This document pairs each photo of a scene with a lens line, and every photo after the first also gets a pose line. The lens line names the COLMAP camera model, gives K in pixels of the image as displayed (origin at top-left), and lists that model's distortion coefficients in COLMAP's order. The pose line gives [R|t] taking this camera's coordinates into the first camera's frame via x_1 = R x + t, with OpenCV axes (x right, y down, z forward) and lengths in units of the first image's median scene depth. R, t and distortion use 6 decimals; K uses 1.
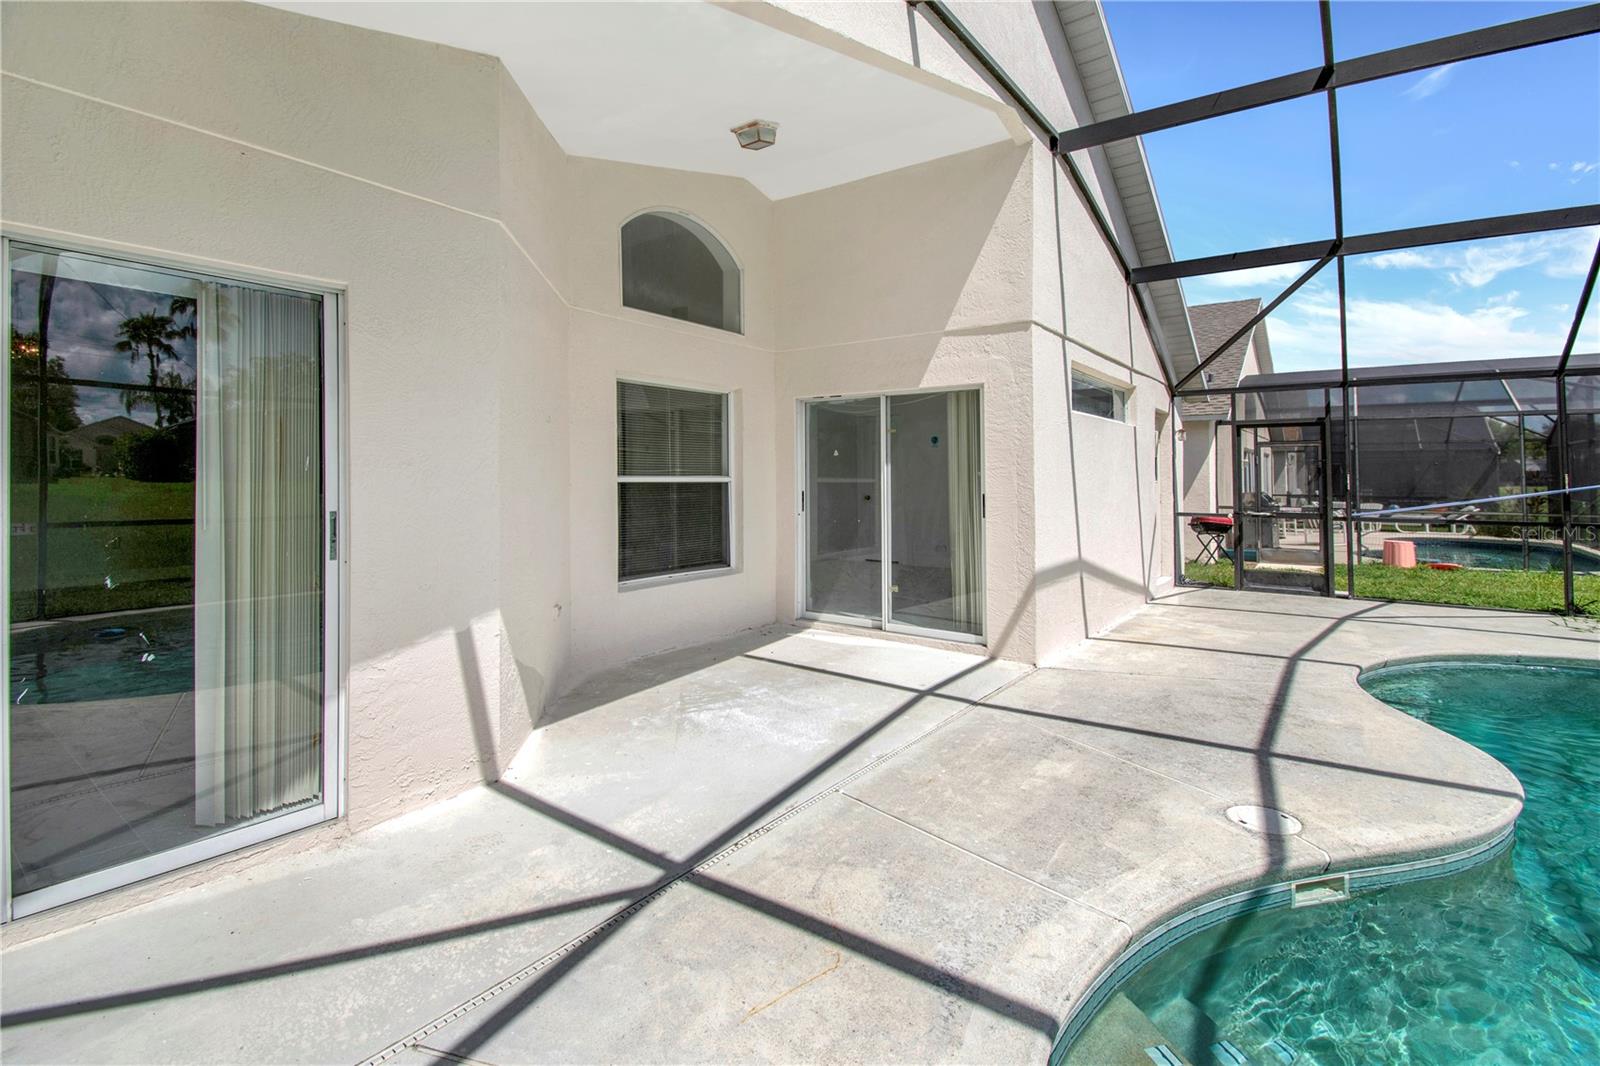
lens RADIAL K [[699.6, 0, 795.1], [0, 699.6, 456.7], [0, 0, 1]] dist [0.007912, -0.000138]
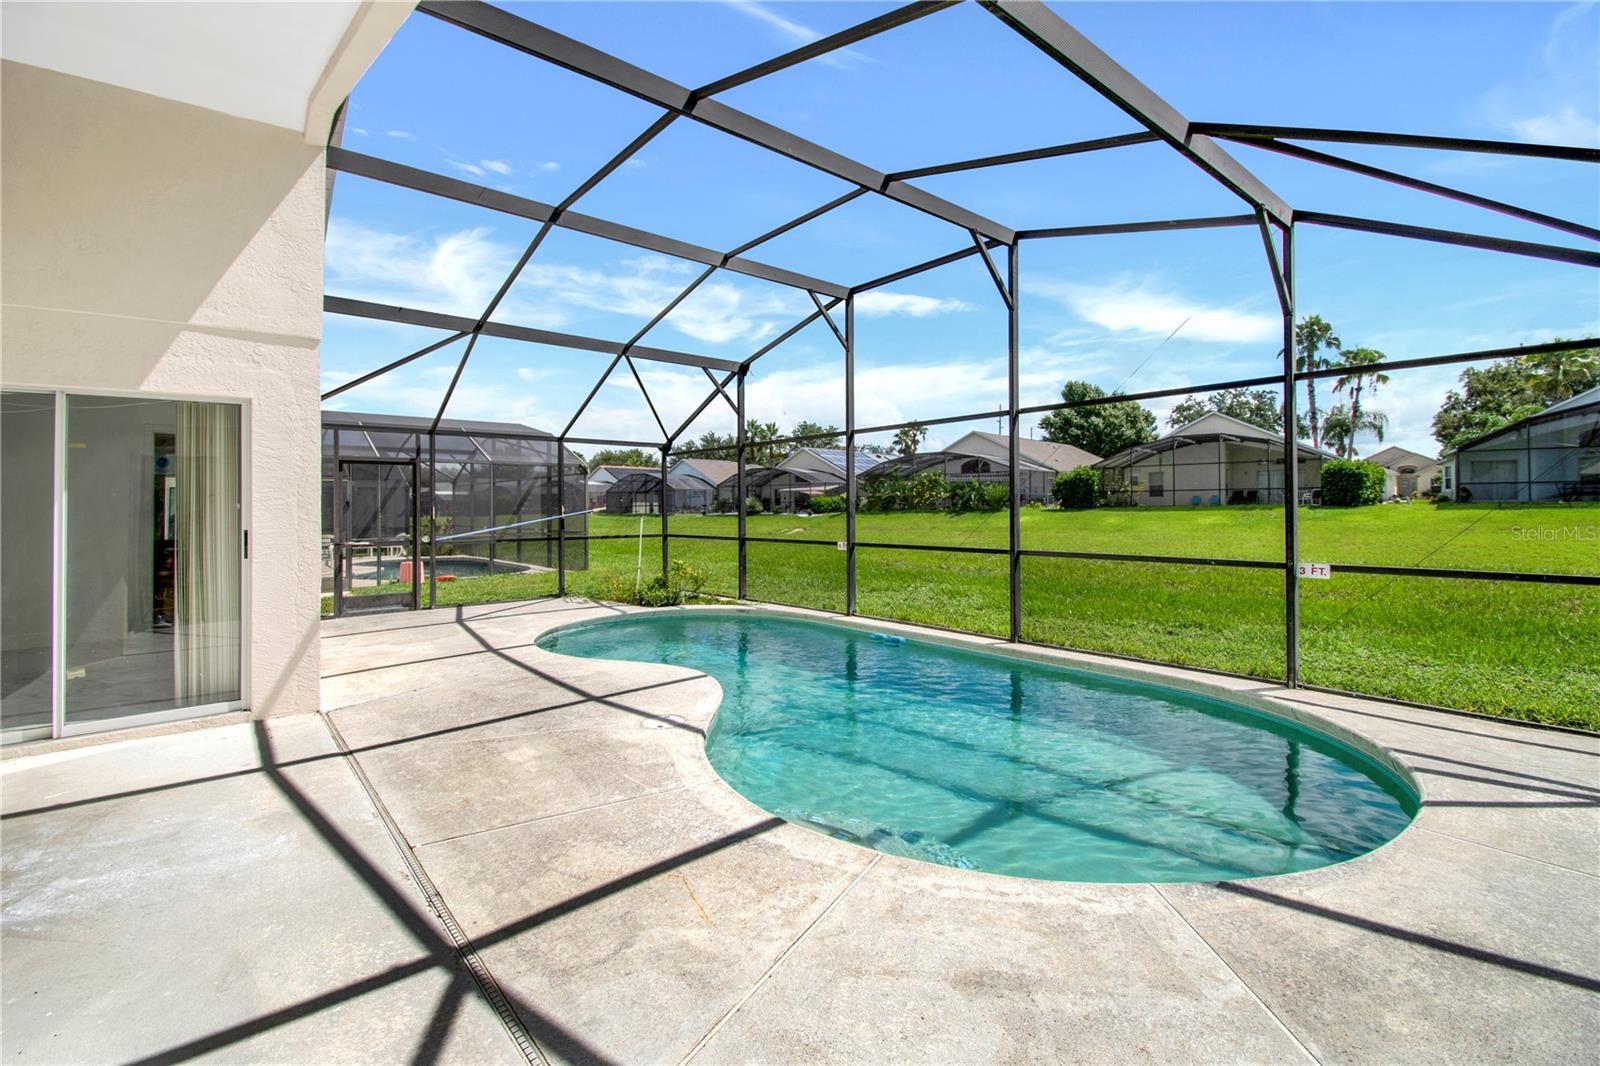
lens RADIAL K [[682.2, 0, 795.9], [0, 682.2, 493.0], [0, 0, 1]] dist [0.002529, 0.000096]
pose [[0.287006, 0.009062, 0.957886, -0.526996], [-0.011197, 0.999919, -0.006104, 0.010465], [-0.957863, -0.008974, 0.287084, 0.214393]]
